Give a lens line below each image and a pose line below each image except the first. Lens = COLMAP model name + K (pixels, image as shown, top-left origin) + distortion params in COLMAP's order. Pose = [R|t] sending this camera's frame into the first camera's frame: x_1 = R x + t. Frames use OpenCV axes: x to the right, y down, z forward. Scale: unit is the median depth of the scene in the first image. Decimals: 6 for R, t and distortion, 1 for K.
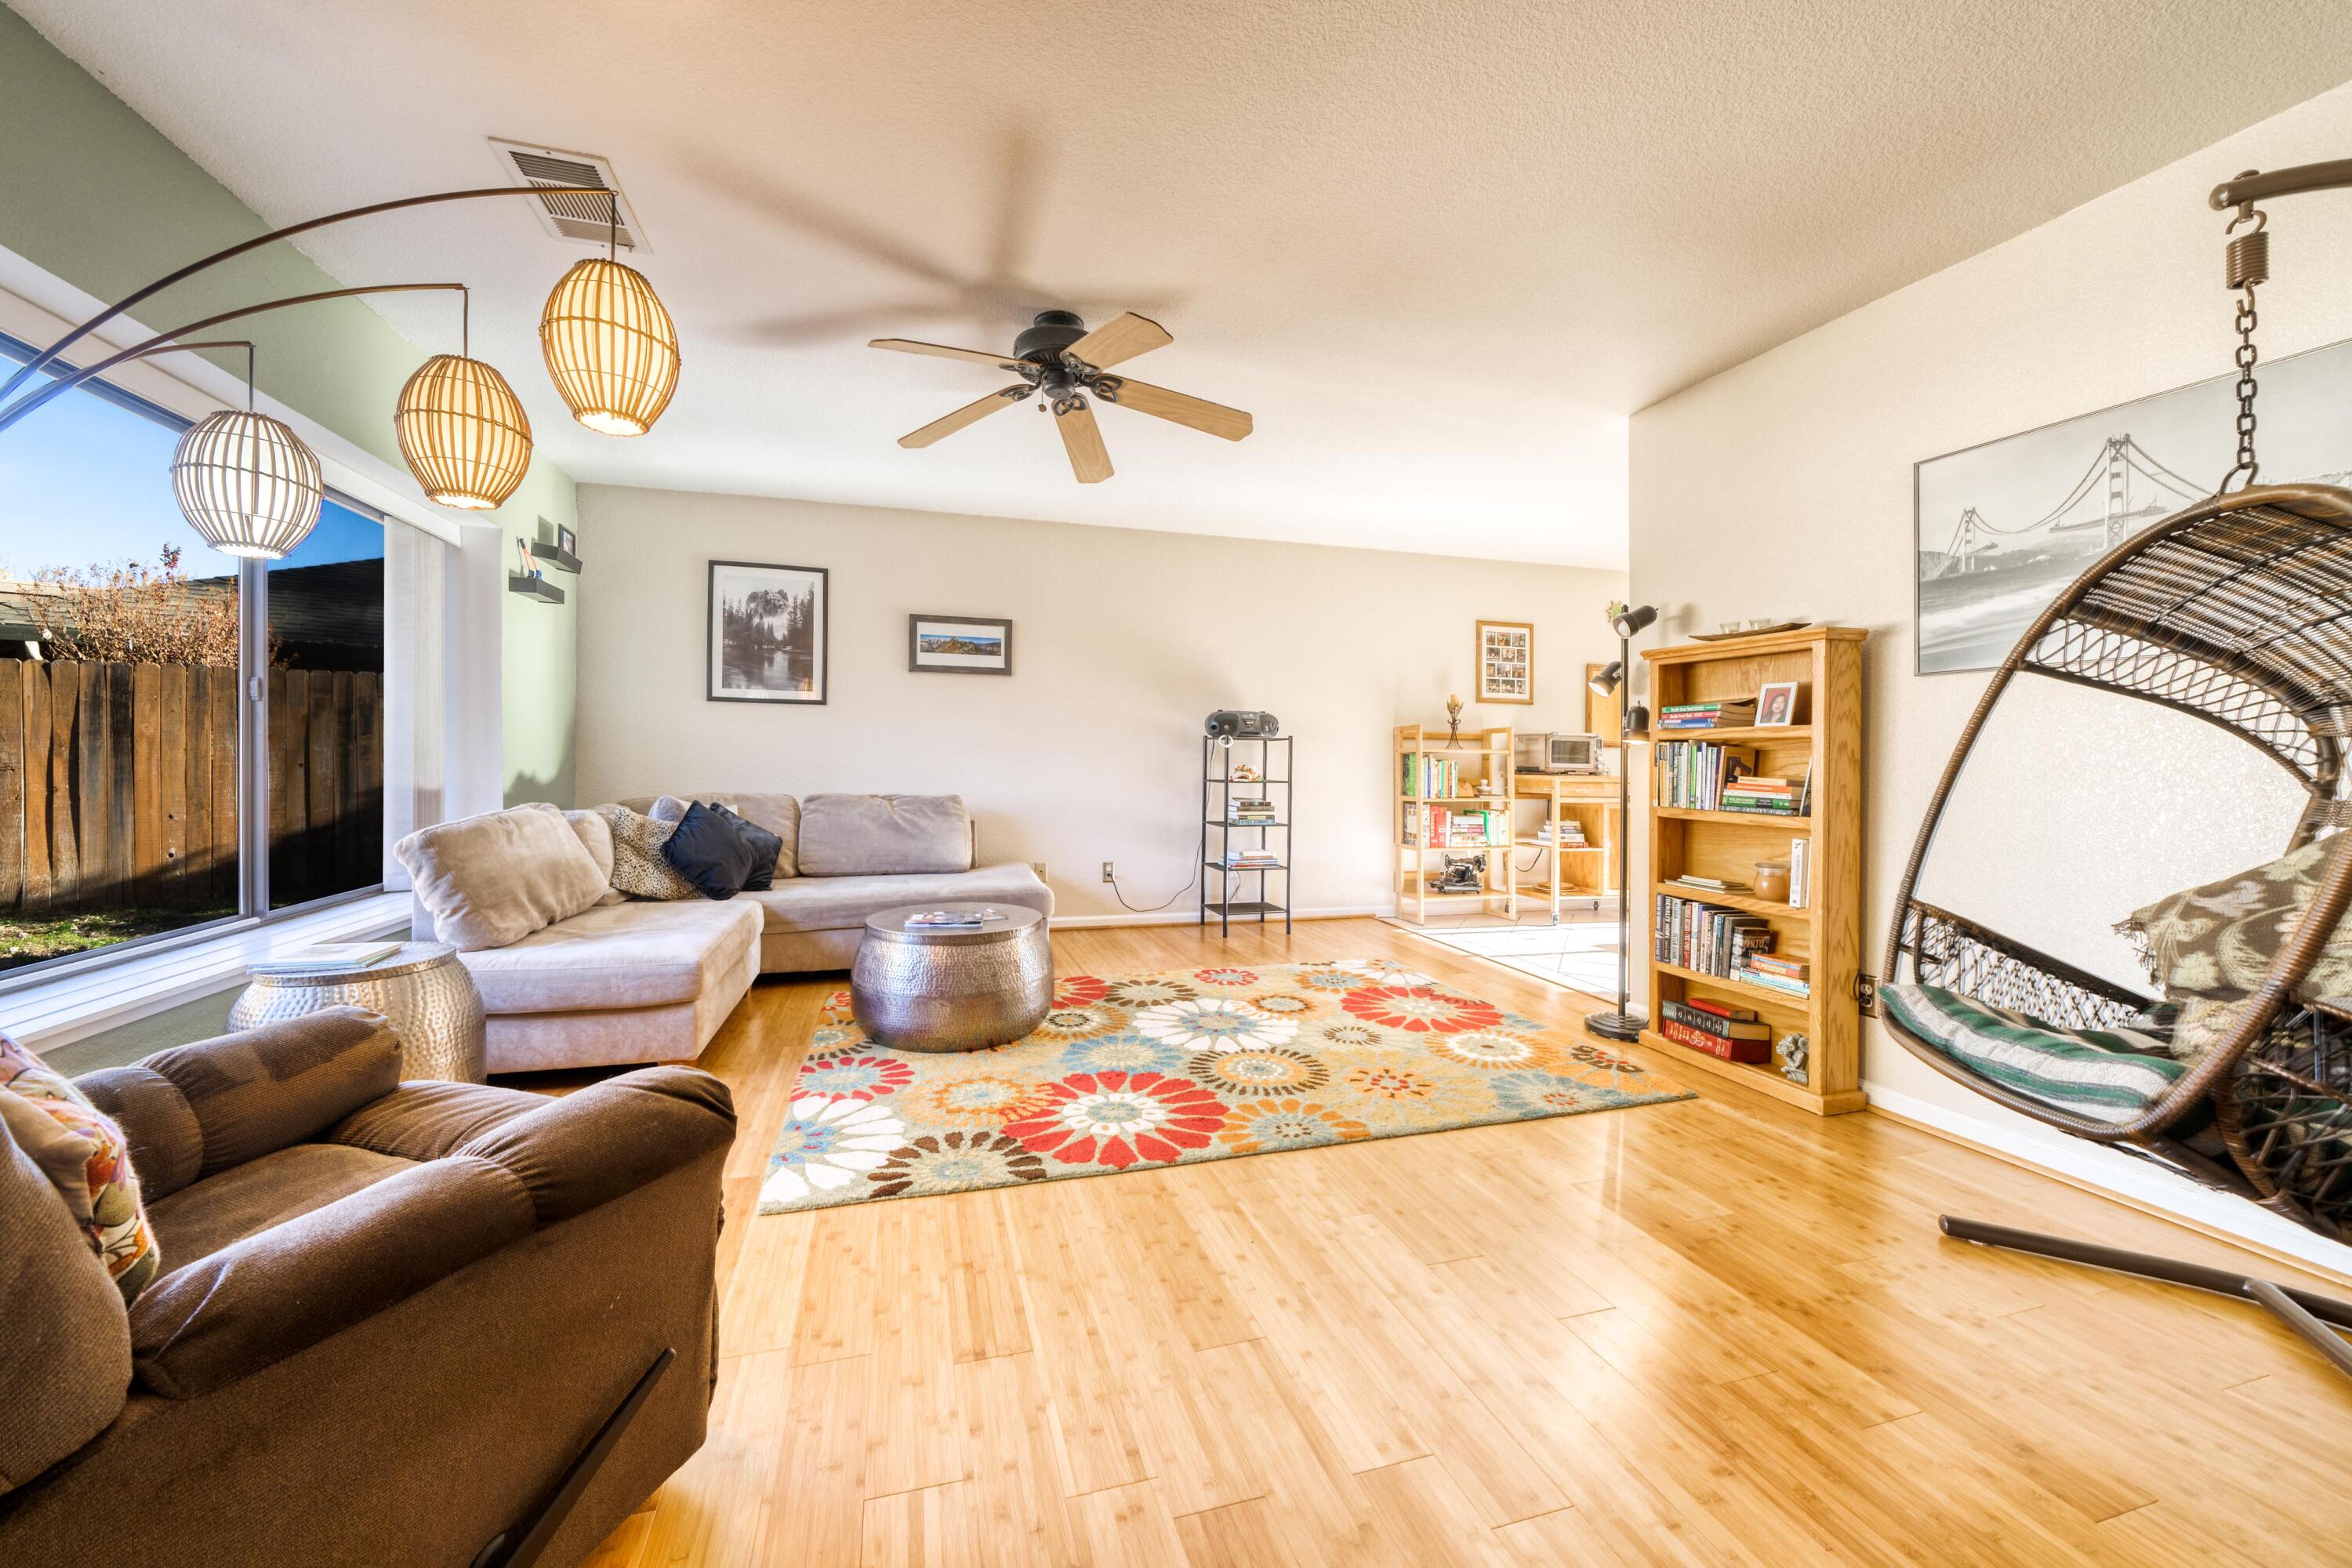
lens RADIAL K [[826.1, 0, 1130.7], [0, 826.1, 766.4], [0, 0, 1]] dist [-0.000328, -0.000028]
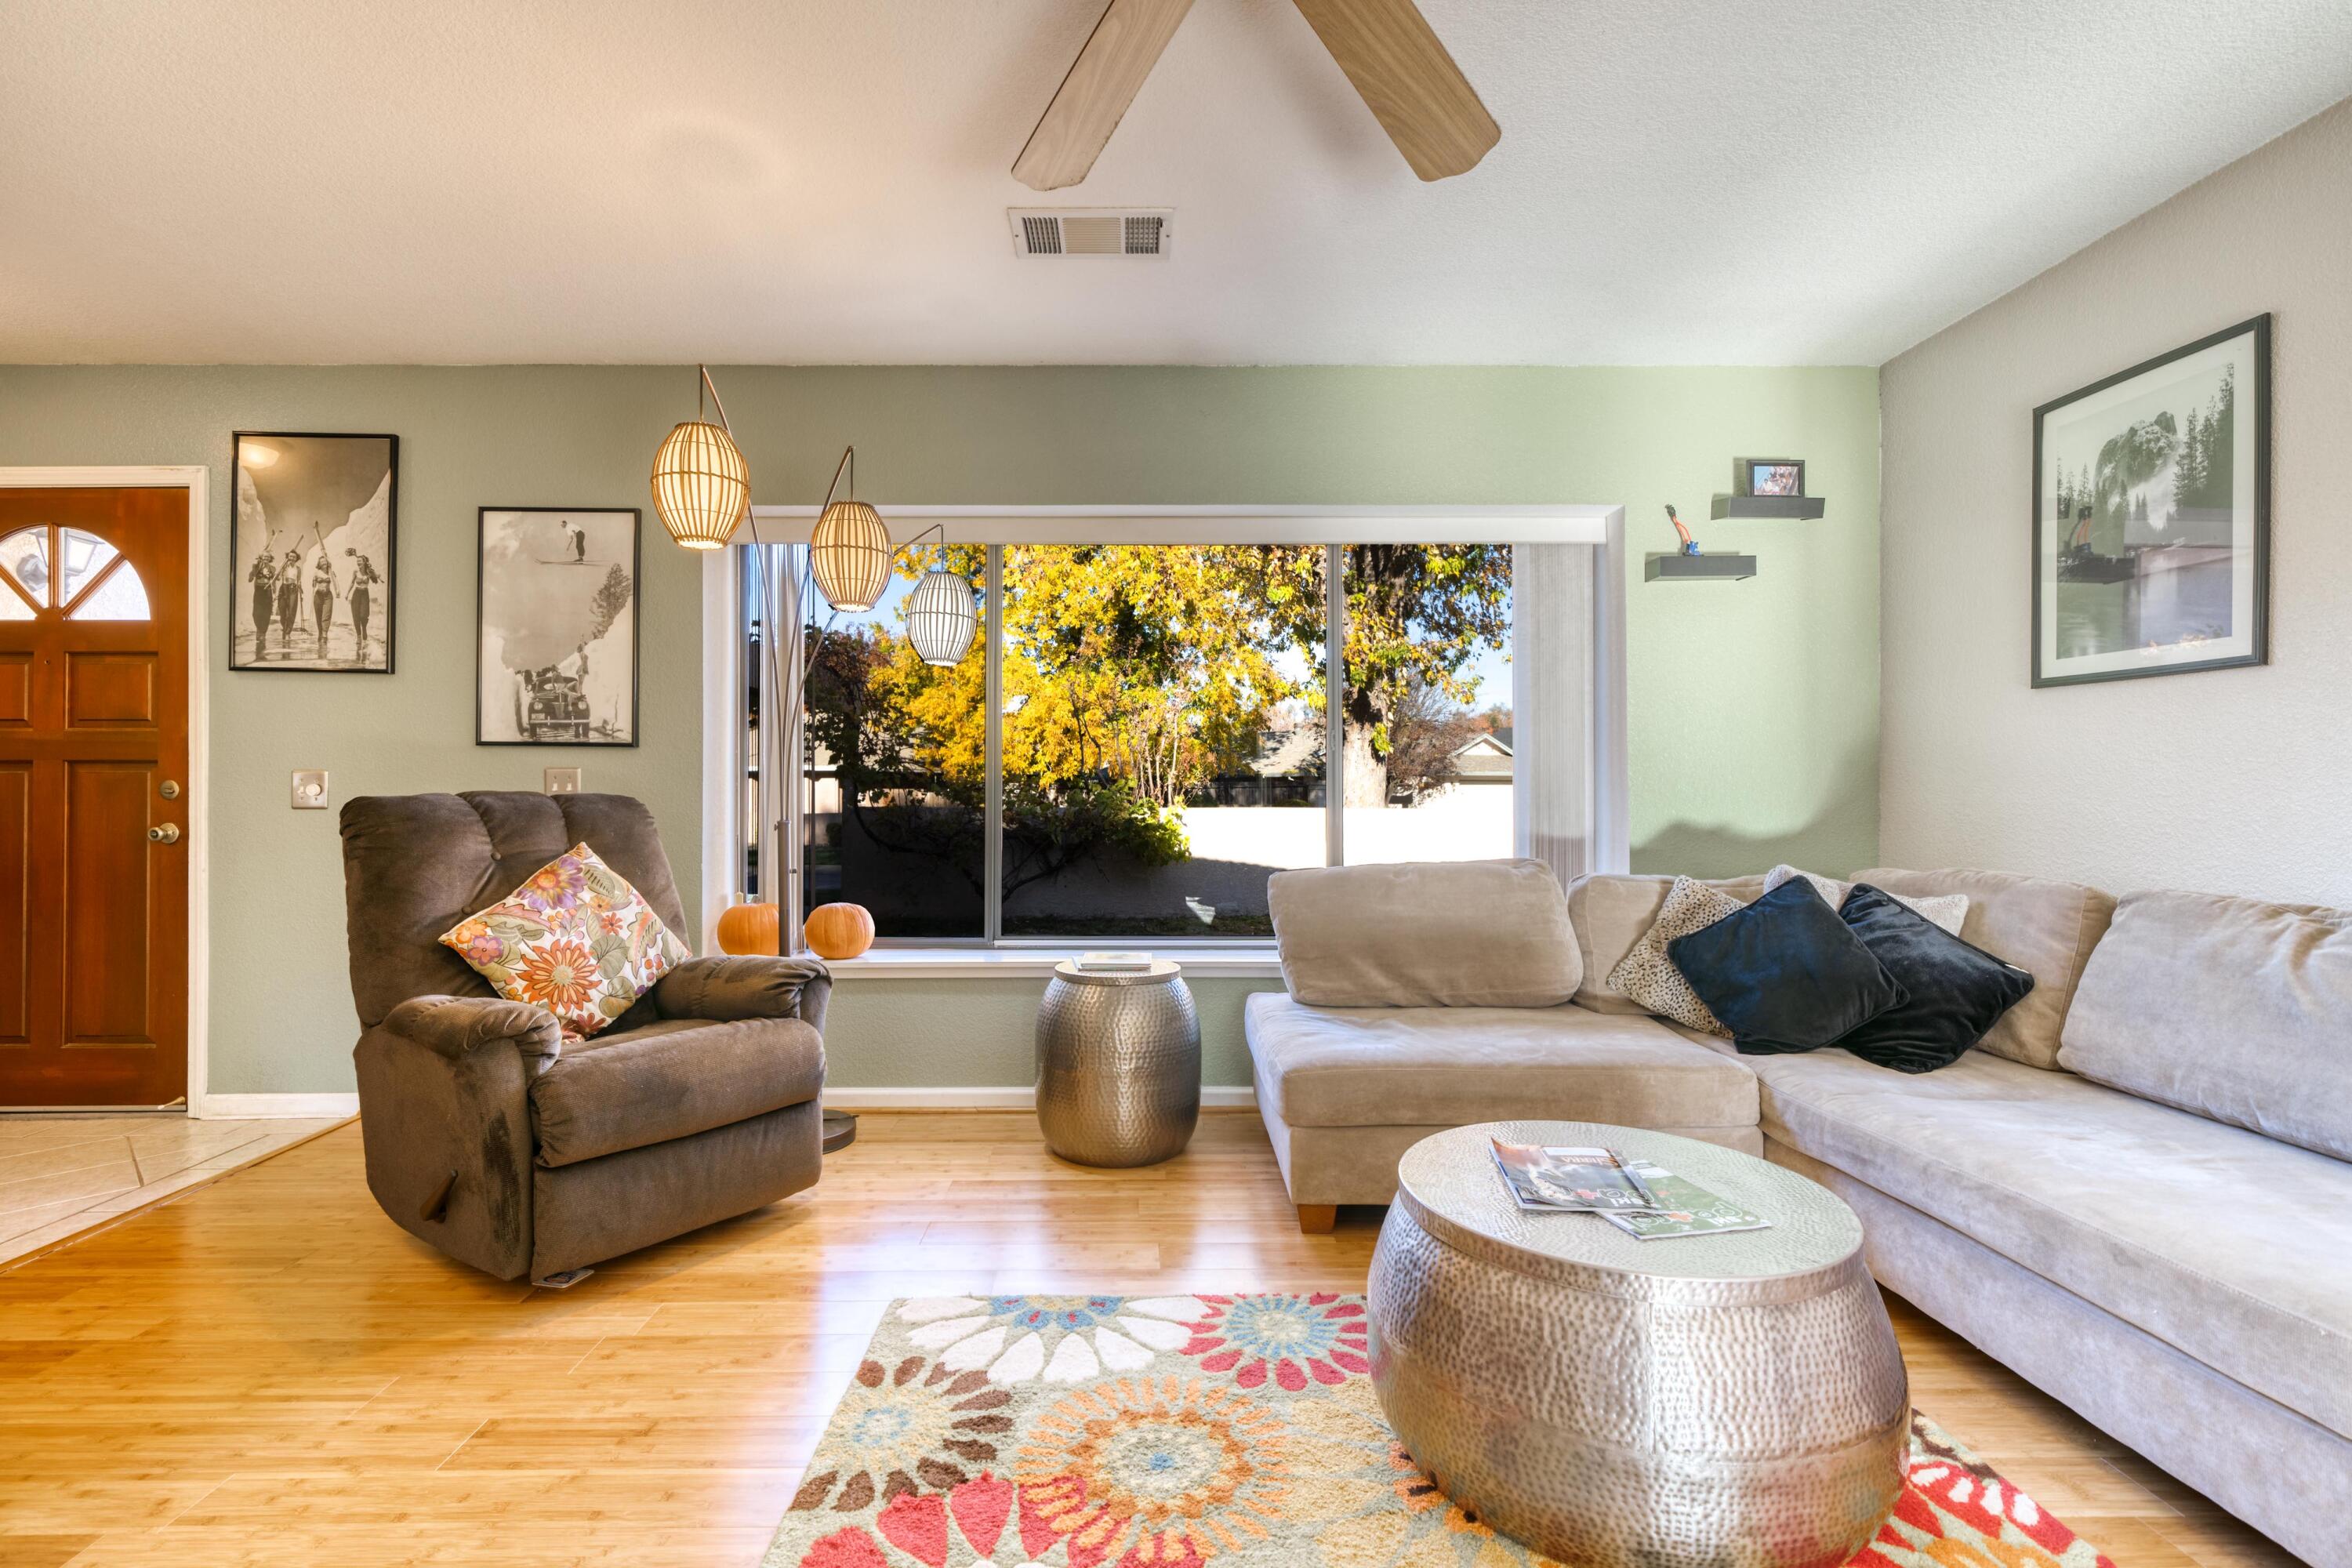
lens RADIAL K [[1088.3, 0, 1160.6], [0, 1088.3, 787.5], [0, 0, 1]] dist [0.008418, 0.000030]
pose [[-0.247880, -0.009003, -0.968749, 0.427292], [-0.011999, 0.999909, -0.006222, -0.013013], [0.968717, 0.010082, -0.247965, 1.042056]]
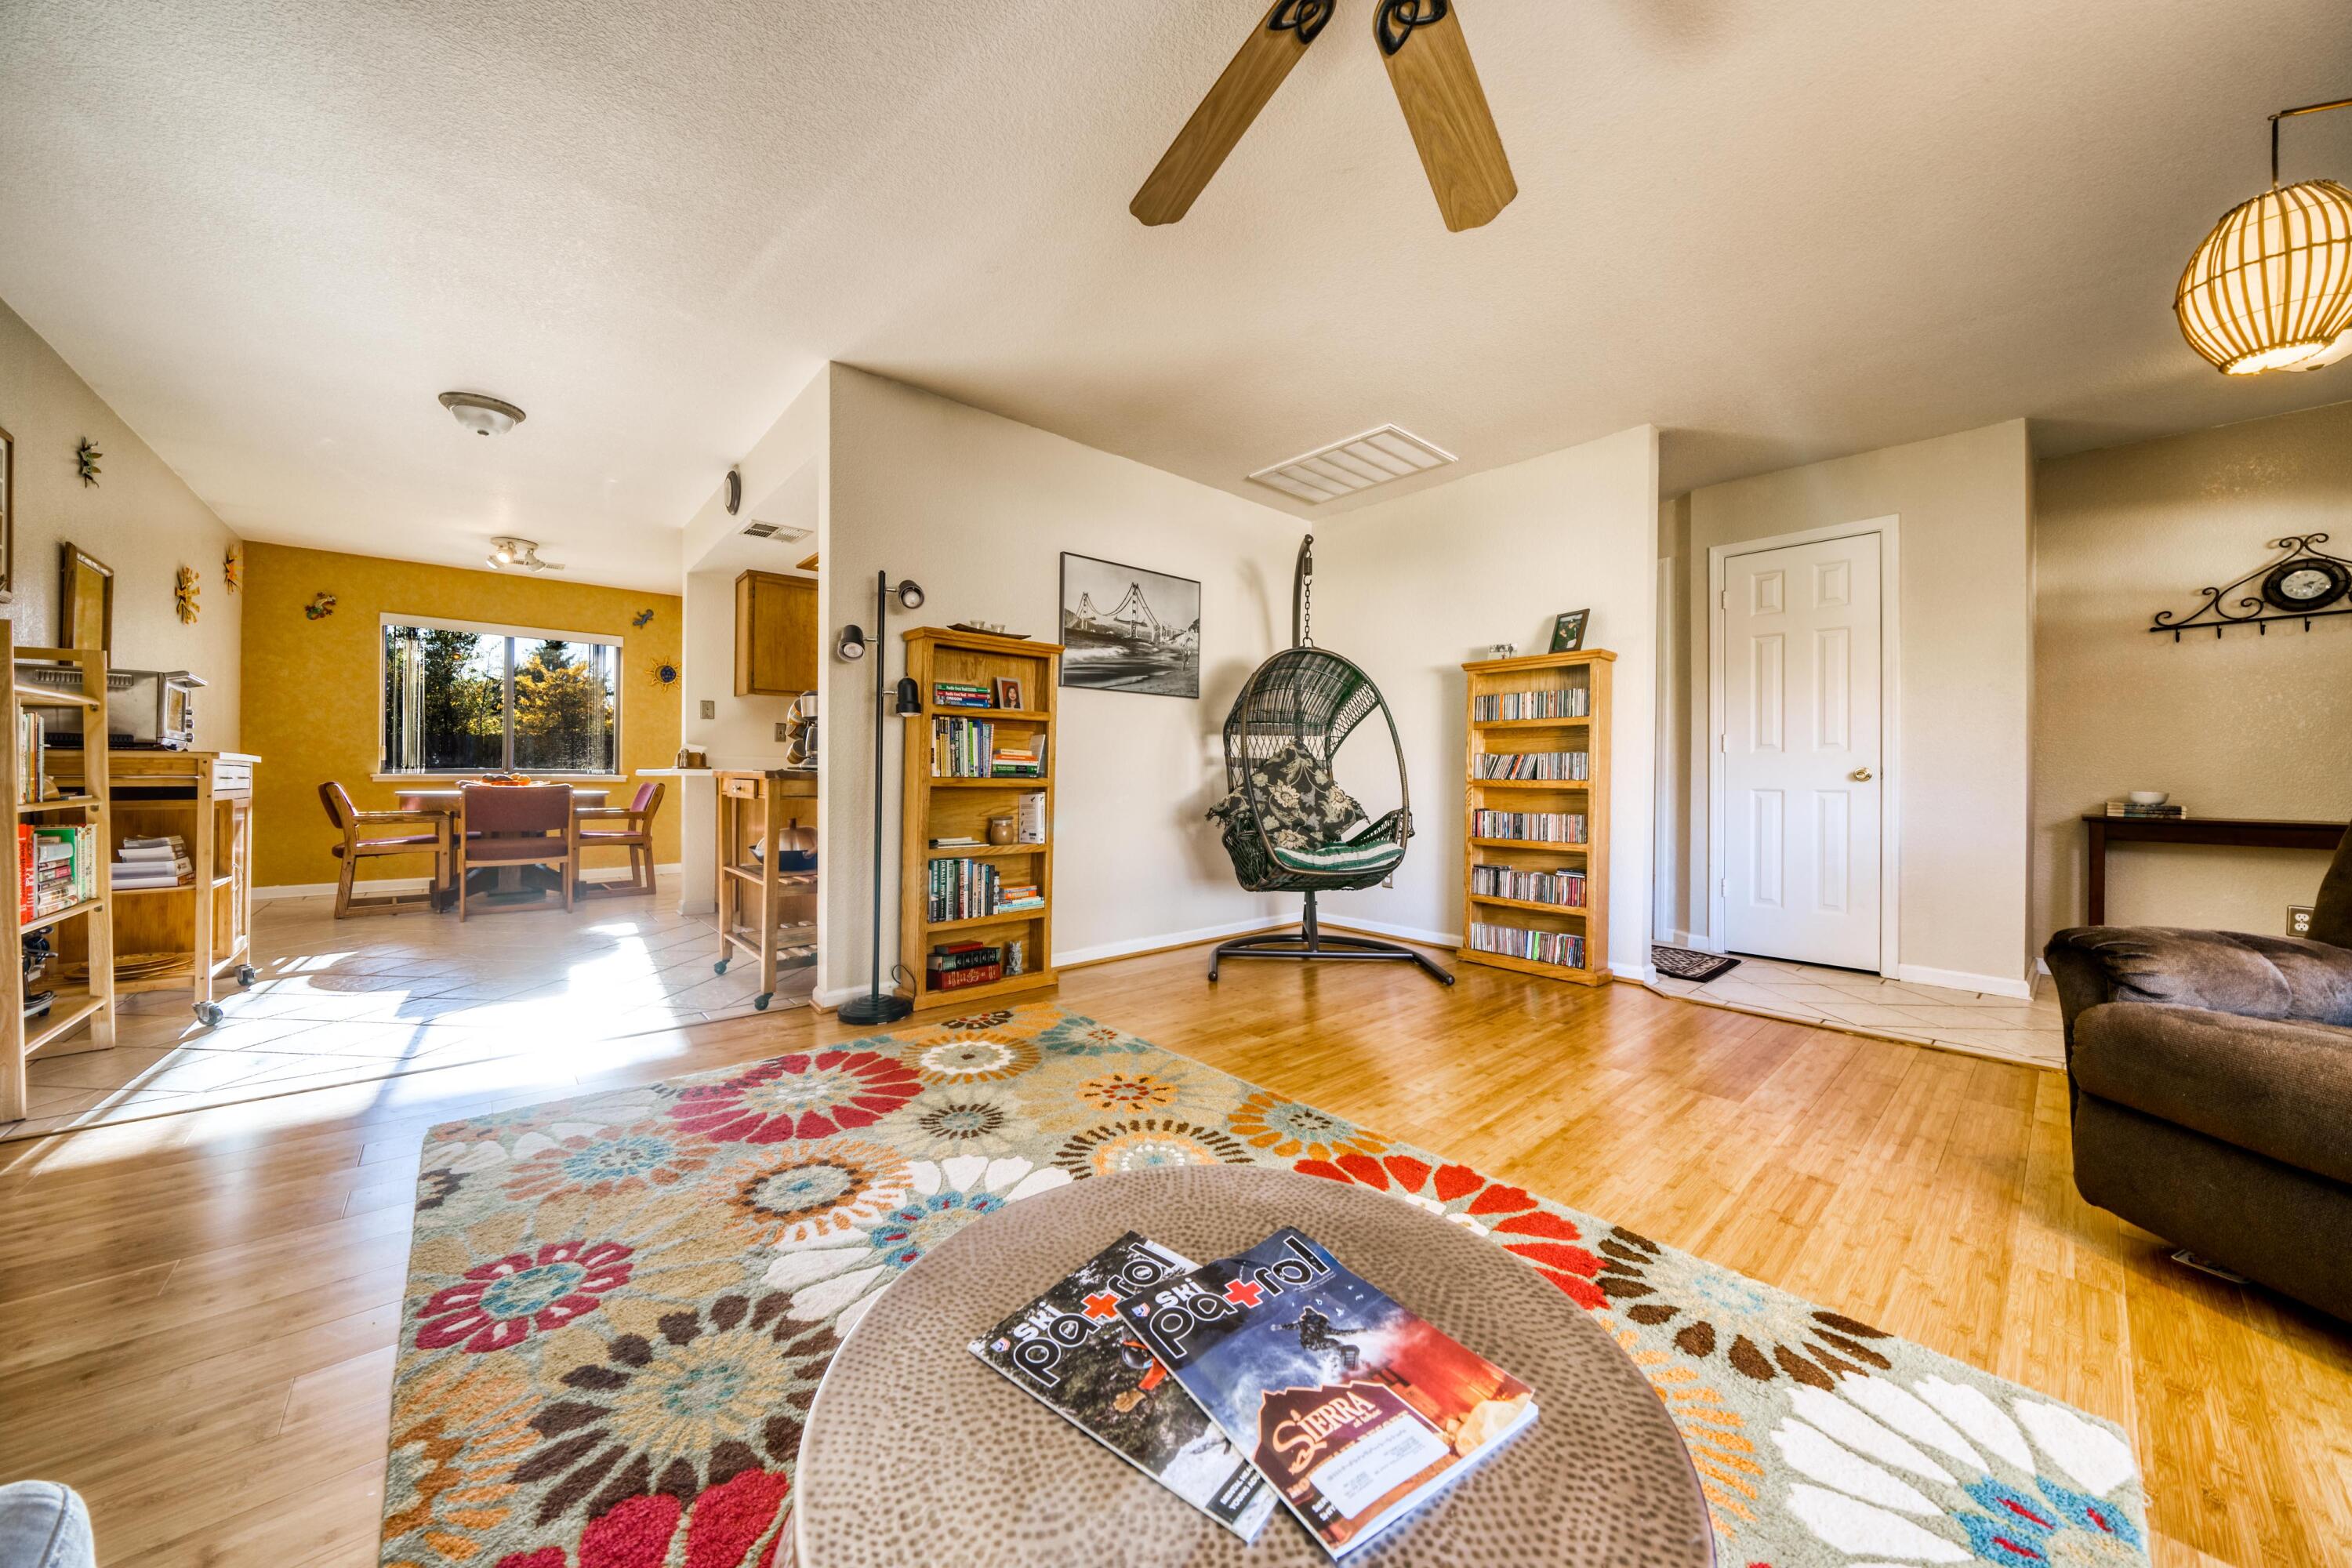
lens RADIAL K [[808.3, 0, 1154.5], [0, 808.3, 772.6], [0, 0, 1]] dist [-0.000602, 0.000126]
pose [[-0.428821, -0.016001, 0.903248, -0.447845], [-0.003655, 0.999866, 0.015977, 0.026045], [-0.903382, 0.003550, -0.428822, 1.265946]]
